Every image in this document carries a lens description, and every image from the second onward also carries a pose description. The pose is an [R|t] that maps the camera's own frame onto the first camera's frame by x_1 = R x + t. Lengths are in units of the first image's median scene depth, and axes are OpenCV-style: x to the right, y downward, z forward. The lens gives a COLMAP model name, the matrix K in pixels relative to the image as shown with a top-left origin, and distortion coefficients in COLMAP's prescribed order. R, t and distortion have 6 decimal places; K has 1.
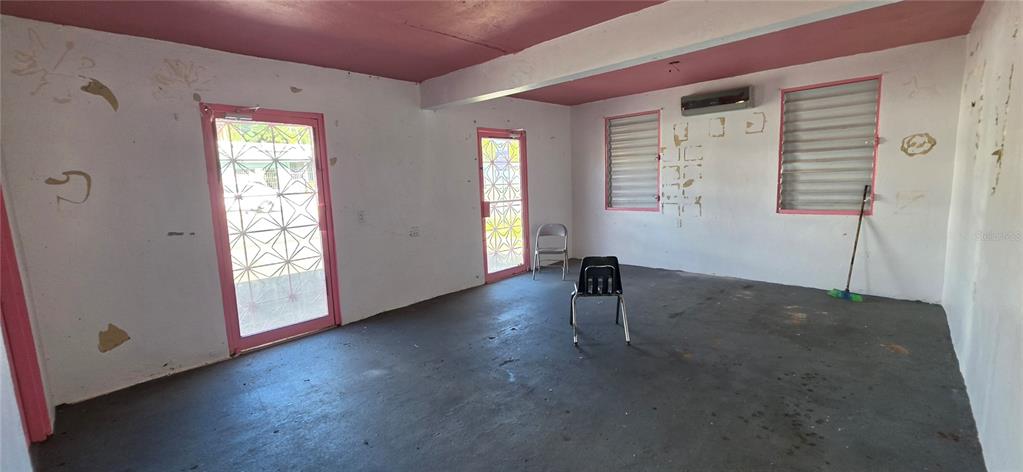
lens RADIAL K [[410.4, 0, 508.7], [0, 410.4, 233.5], [0, 0, 1]] dist [0.000761, 0.000197]
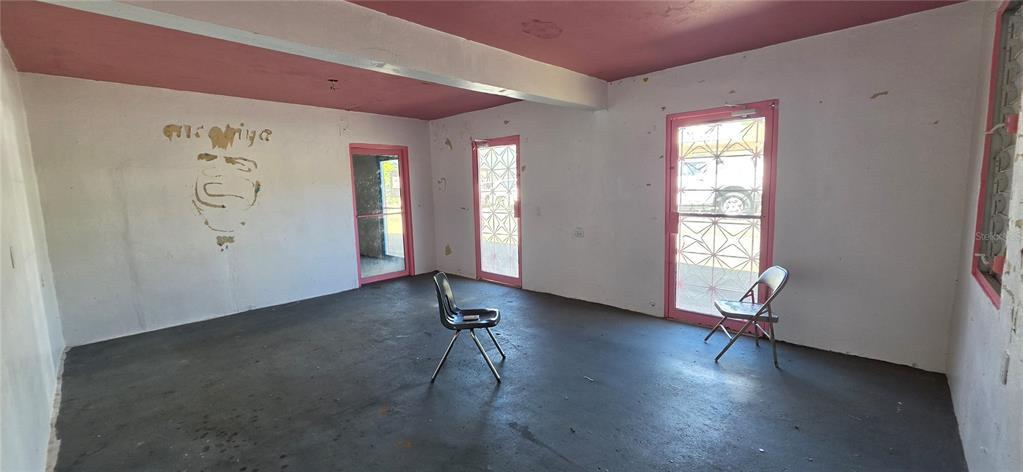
lens RADIAL K [[409.5, 0, 511.5], [0, 409.5, 236.0], [0, 0, 1]] dist [-0.015581, 0.000002]
pose [[0.007135, 0.155763, -0.987769, 0.714836], [-0.111547, 0.981753, 0.154009, -0.120942], [0.993734, 0.109084, 0.024380, 0.717068]]
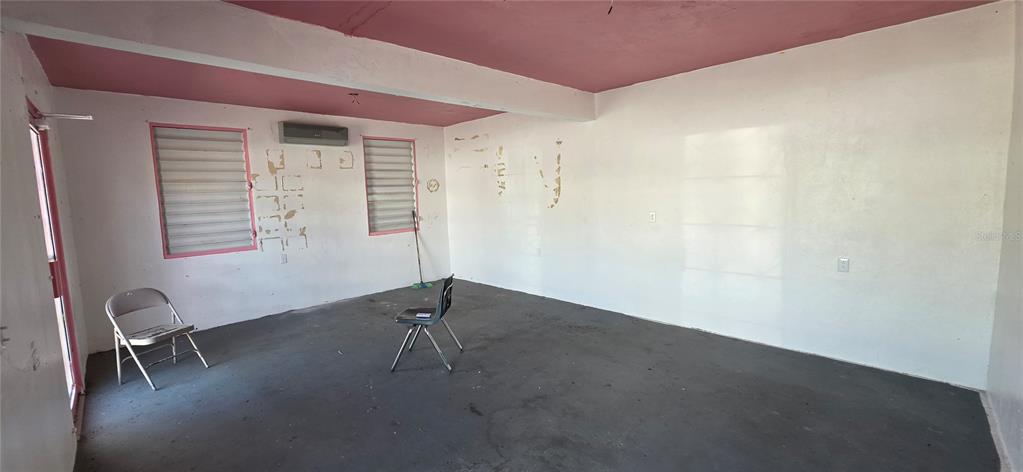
lens RADIAL K [[410.4, 0, 508.7], [0, 410.4, 233.5], [0, 0, 1]] dist [0.000761, 0.000197]
pose [[0.032614, -0.062786, 0.997494, -0.503868], [0.167464, 0.984259, 0.056477, -0.052138], [-0.985339, 0.165203, 0.042615, 0.502936]]
